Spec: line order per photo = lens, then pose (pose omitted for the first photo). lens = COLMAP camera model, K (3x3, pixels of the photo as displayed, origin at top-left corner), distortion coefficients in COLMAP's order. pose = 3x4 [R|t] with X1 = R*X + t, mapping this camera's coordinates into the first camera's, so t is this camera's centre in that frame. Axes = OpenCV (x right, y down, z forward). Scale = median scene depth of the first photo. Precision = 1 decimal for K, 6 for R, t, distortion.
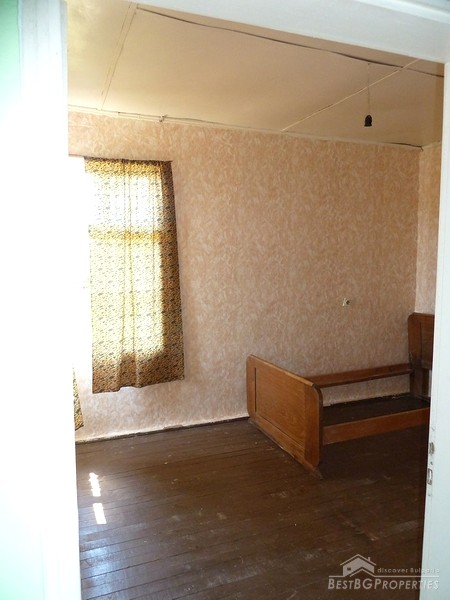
lens RADIAL K [[457.1, 0, 224.5], [0, 457.1, 302.2], [0, 0, 1]] dist [-0.012468, -0.013600]
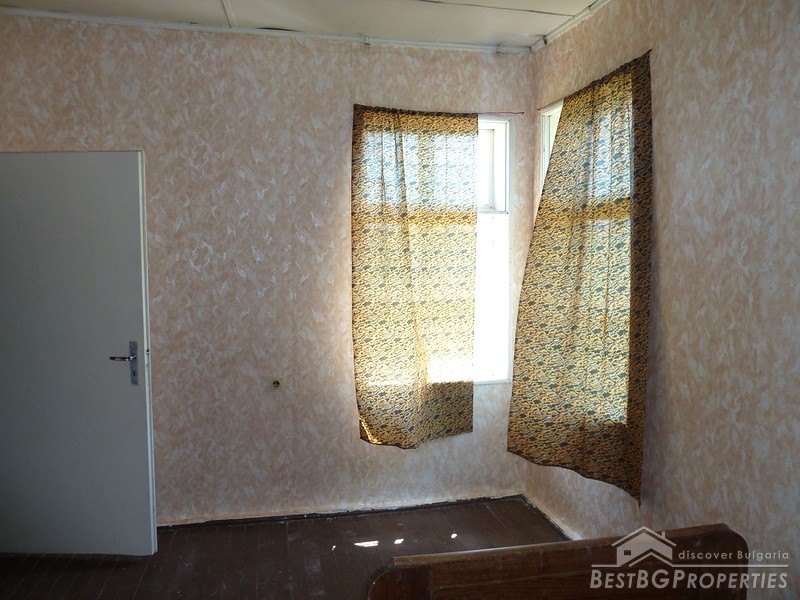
lens RADIAL K [[609.4, 0, 398.9], [0, 609.4, 294.6], [0, 0, 1]] dist [-0.012468, -0.013600]
pose [[-0.171130, 0.070201, -0.982744, 0.569619], [-0.090432, 0.992129, 0.086619, -0.081539], [0.981089, 0.103695, -0.163434, 0.851288]]
